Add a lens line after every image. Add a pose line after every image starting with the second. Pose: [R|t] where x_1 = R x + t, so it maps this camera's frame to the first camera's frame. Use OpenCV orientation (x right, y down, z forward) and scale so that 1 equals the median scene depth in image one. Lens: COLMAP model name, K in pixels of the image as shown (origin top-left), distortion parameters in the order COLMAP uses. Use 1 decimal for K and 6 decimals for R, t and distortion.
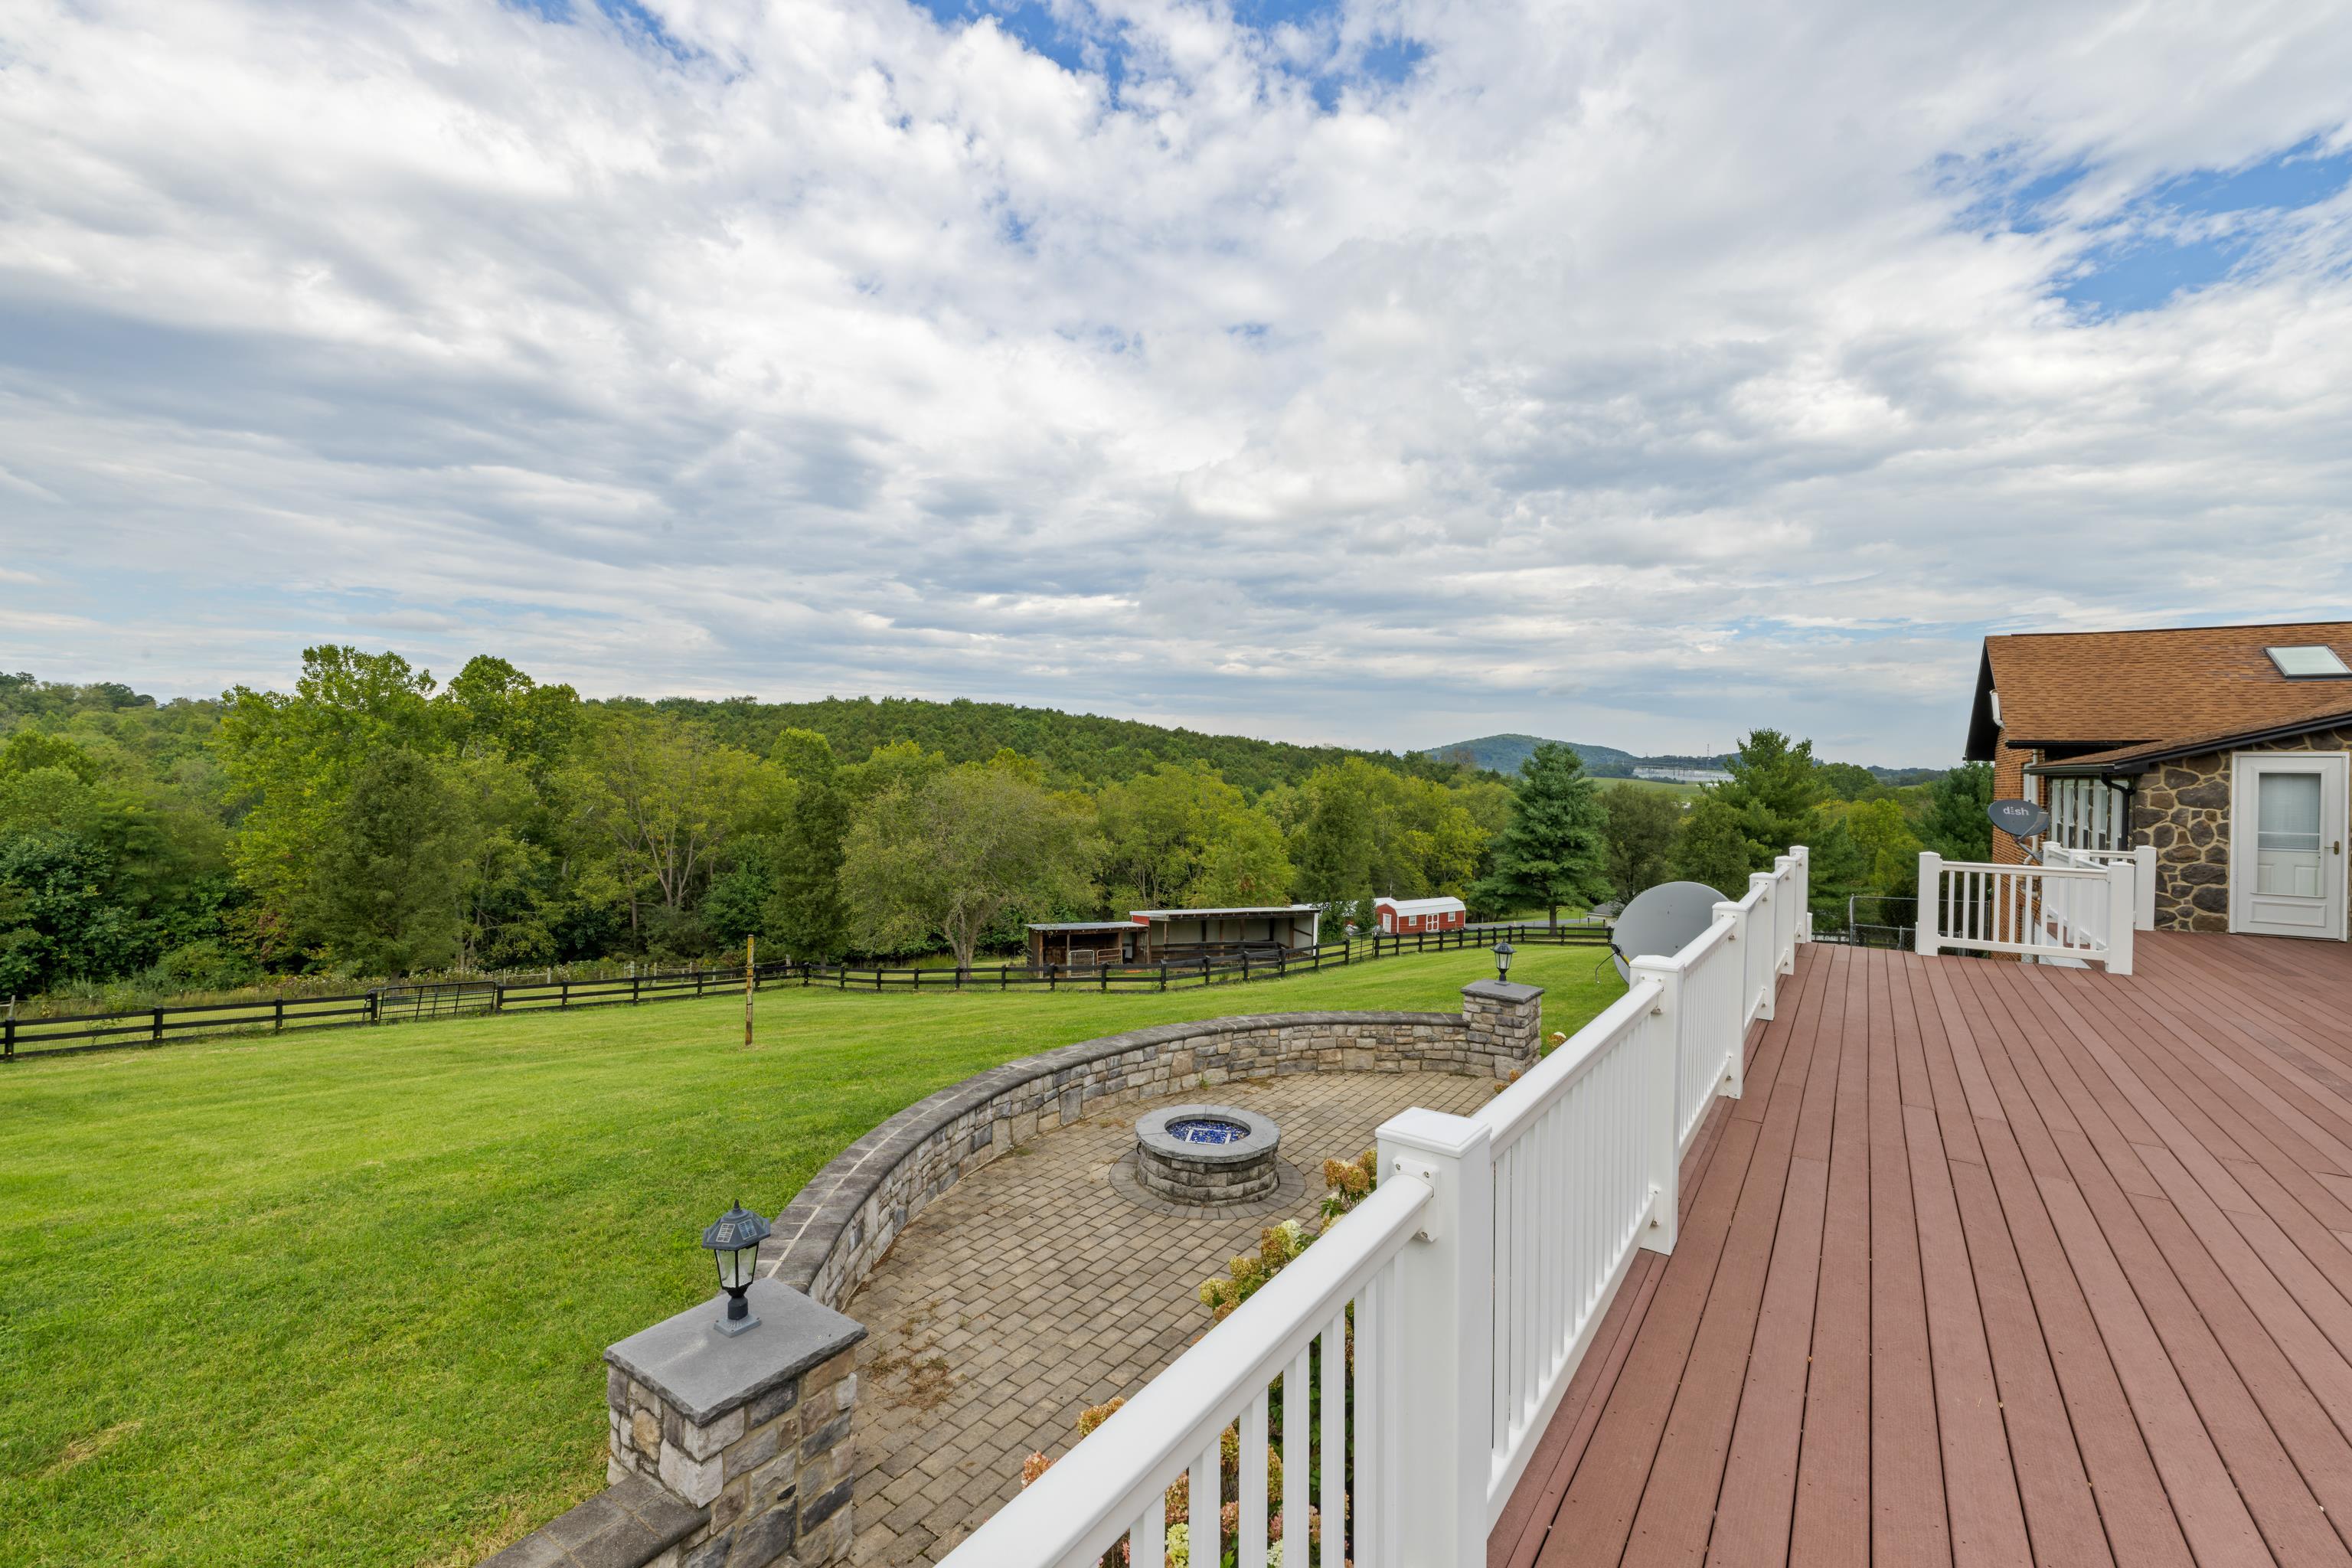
lens RADIAL K [[1031.7, 0, 1115.4], [0, 1031.7, 785.5], [0, 0, 1]] dist [0.005265, -0.000279]
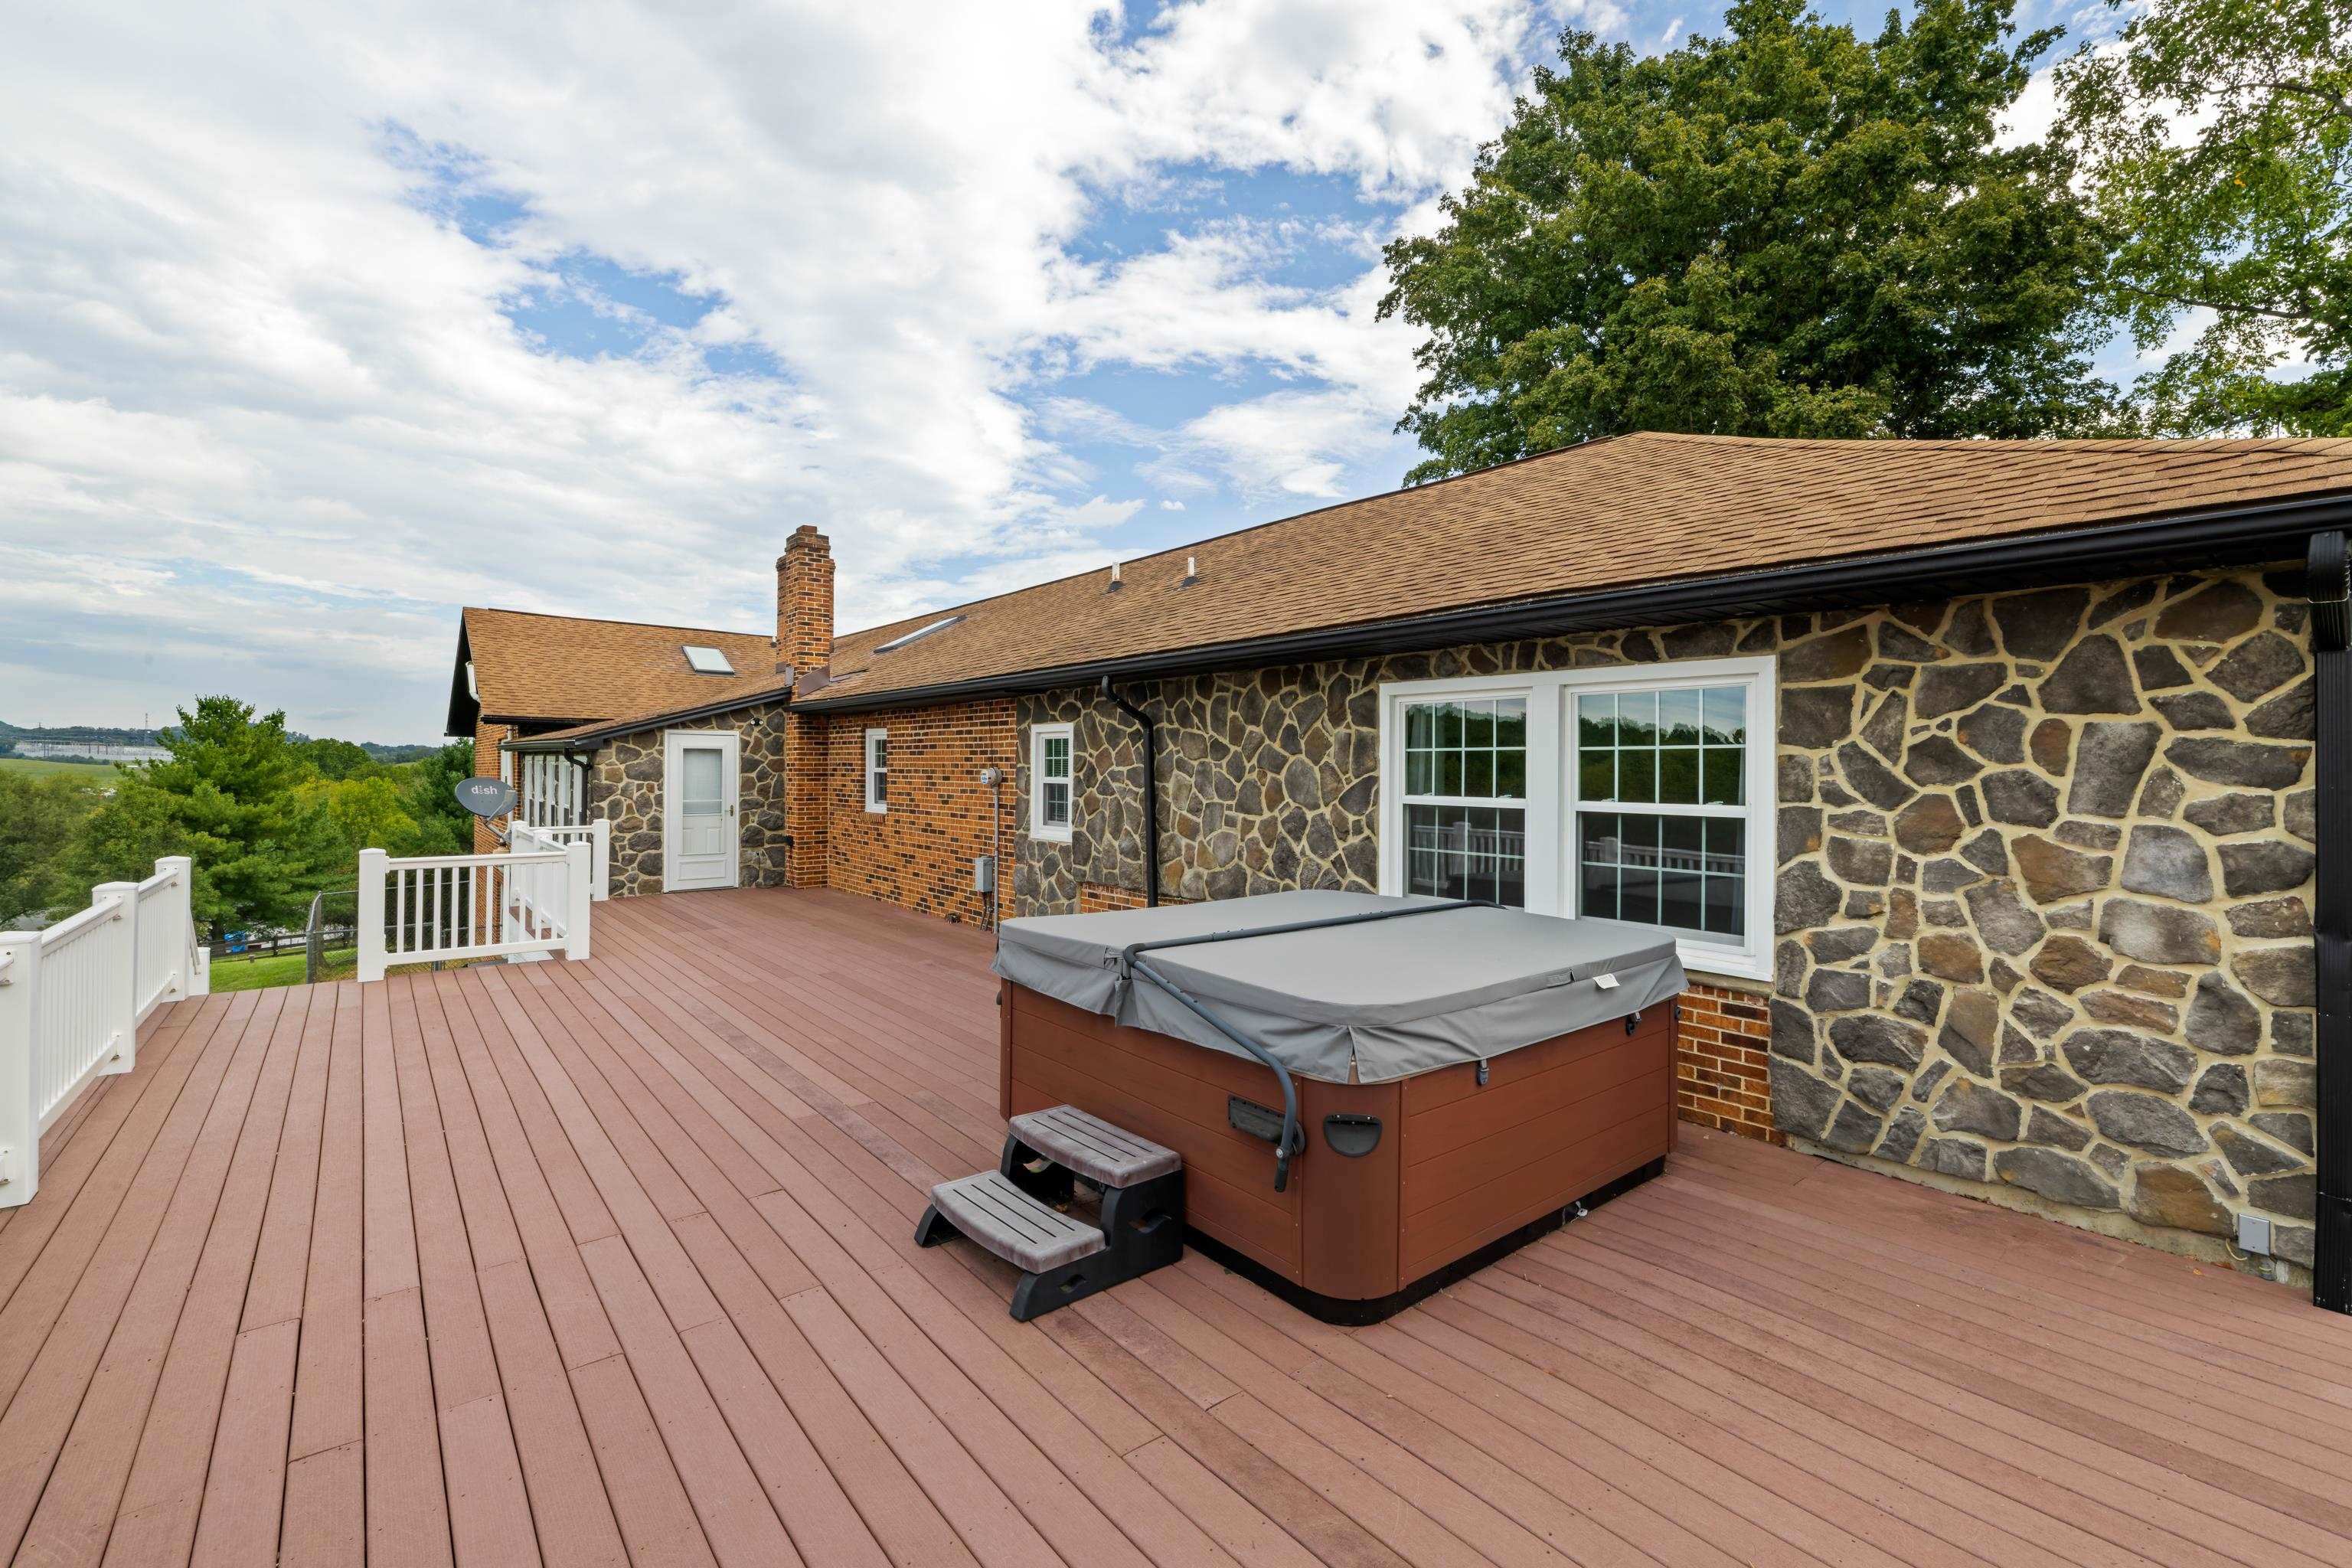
lens RADIAL K [[1005.2, 0, 1214.0], [0, 1005.2, 744.2], [0, 0, 1]] dist [0.000648, 0.000412]
pose [[0.241351, 0.004222, 0.970429, 0.048204], [0.012931, 0.999888, -0.007566, -0.000296], [-0.970352, 0.014375, 0.241269, 0.047146]]
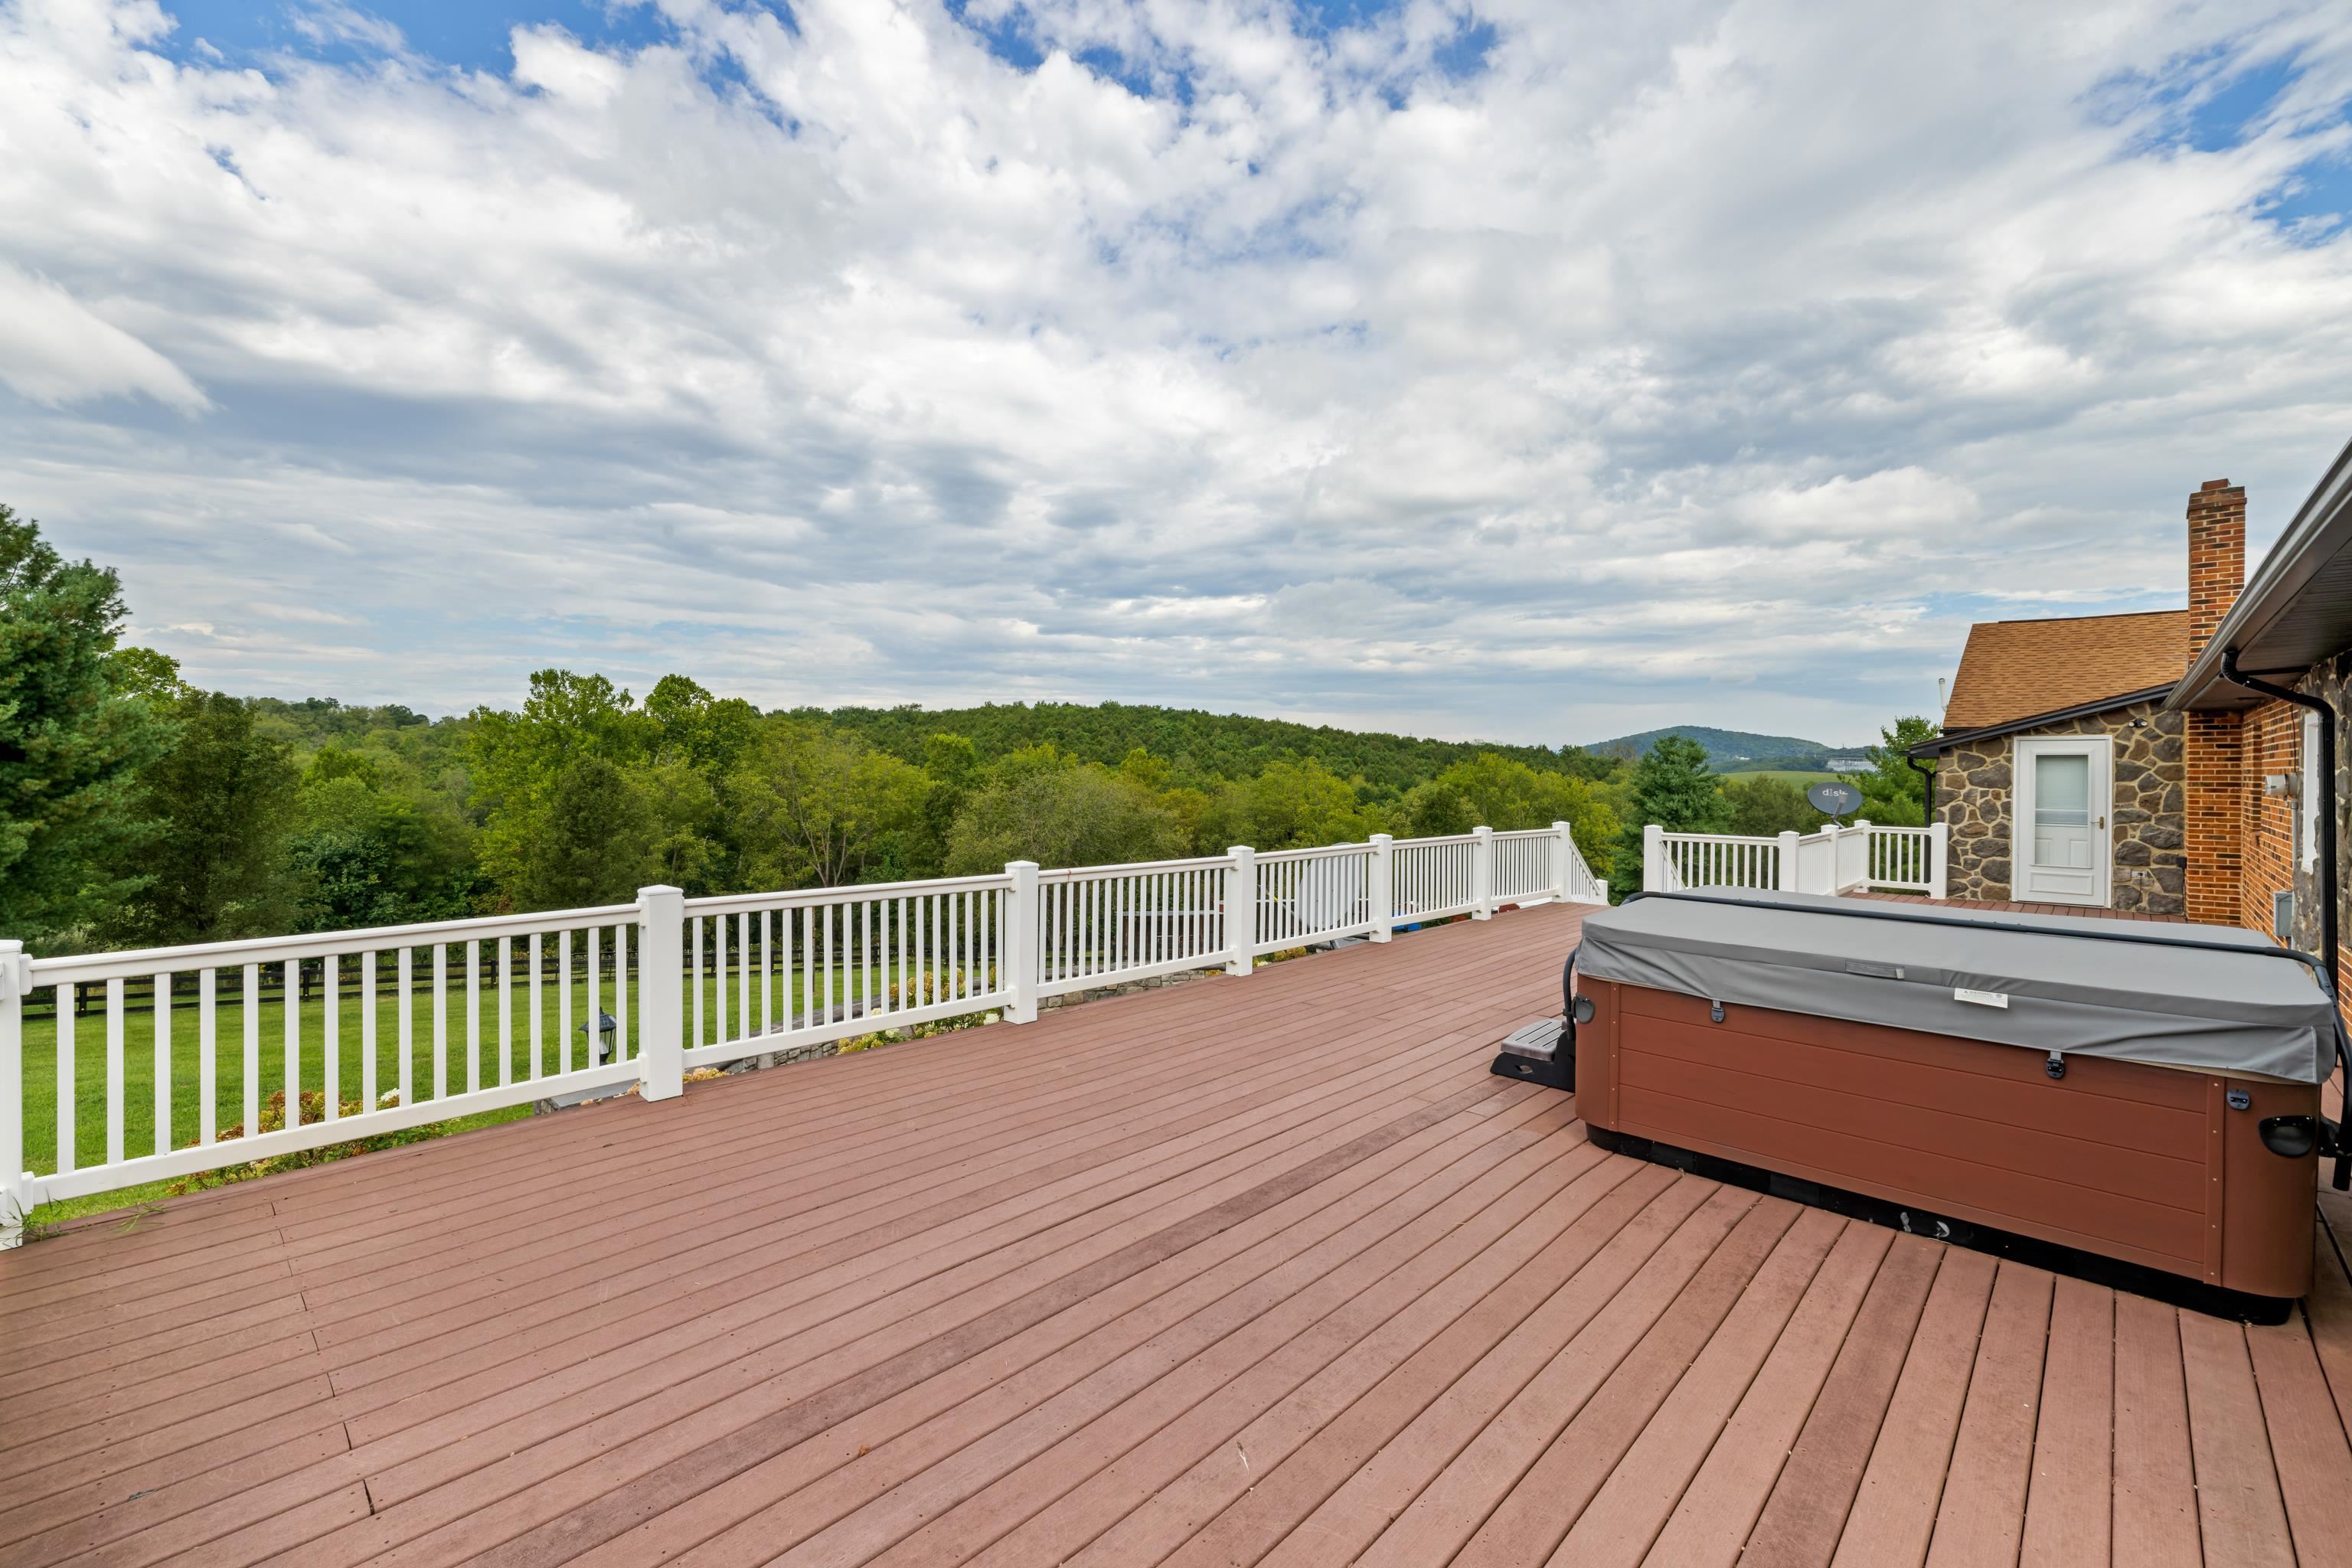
lens RADIAL K [[1031.7, 0, 1129.7], [0, 1031.7, 846.5], [0, 0, 1]] dist [0.005265, -0.000279]
pose [[0.987494, -0.000396, -0.157654, 0.091967], [0.009600, 0.998292, 0.057623, 0.003353], [0.157362, -0.058415, 0.985812, -0.063391]]
